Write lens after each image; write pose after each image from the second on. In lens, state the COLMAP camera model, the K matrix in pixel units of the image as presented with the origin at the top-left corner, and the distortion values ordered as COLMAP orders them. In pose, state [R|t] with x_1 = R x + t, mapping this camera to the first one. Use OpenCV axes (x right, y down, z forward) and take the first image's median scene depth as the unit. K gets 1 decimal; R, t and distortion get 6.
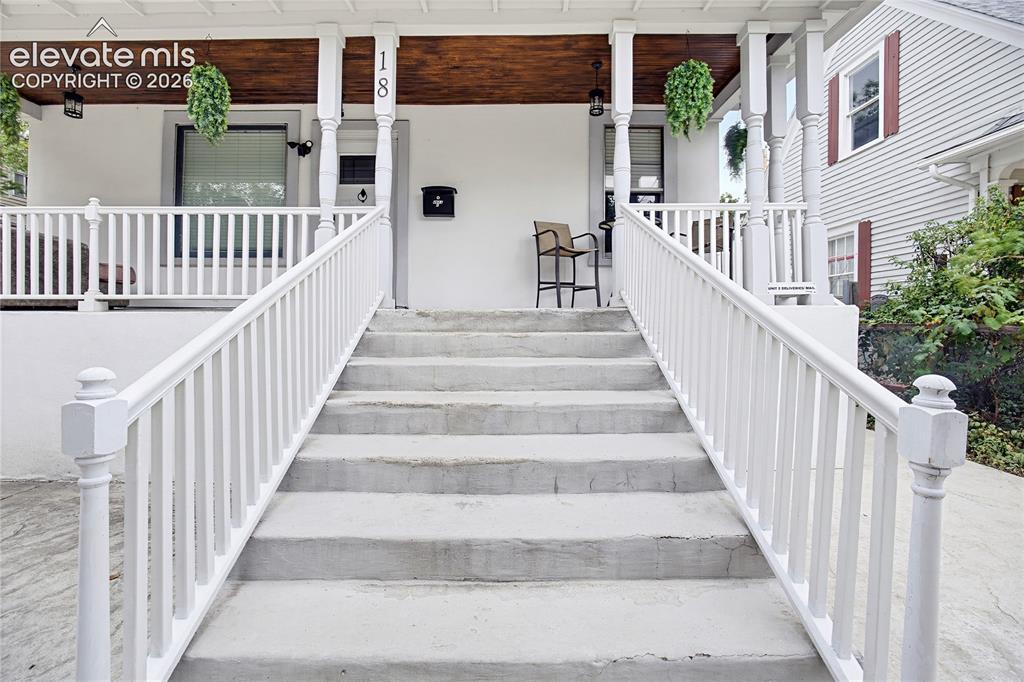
lens RADIAL K [[438.5, 0, 504.2], [0, 438.5, 327.6], [0, 0, 1]] dist [-0.003192, 0.000768]
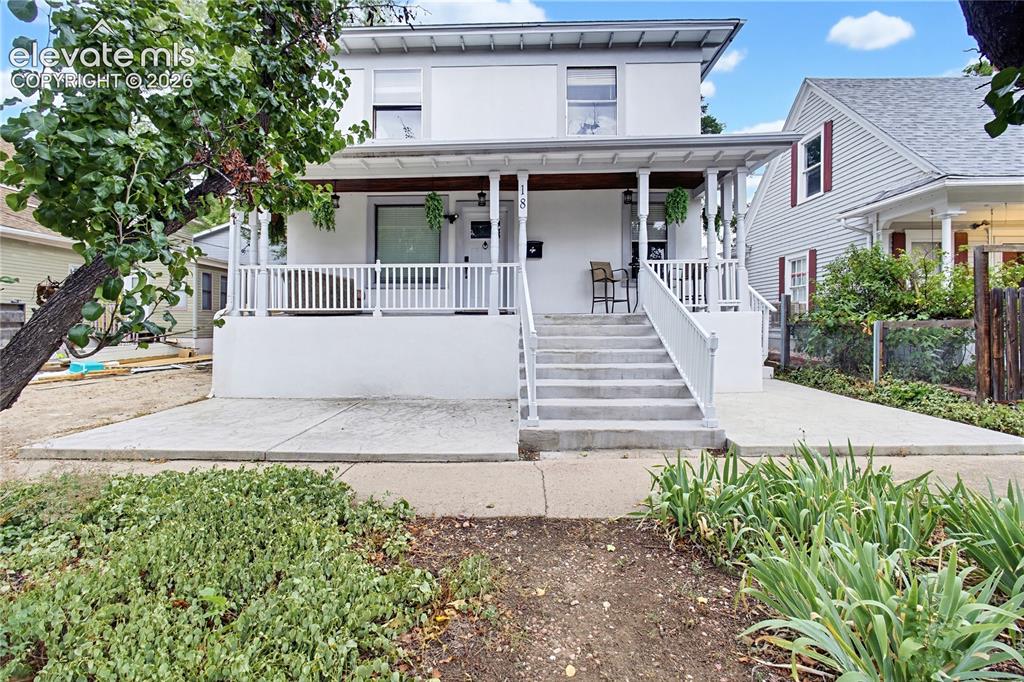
lens RADIAL K [[438.5, 0, 513.0], [0, 438.5, 333.8], [0, 0, 1]] dist [-0.003192, 0.000768]
pose [[0.999867, -0.004896, -0.015526, -0.204846], [0.005065, 0.999928, 0.010872, 0.016732], [0.015471, -0.010949, 0.999820, -0.699348]]
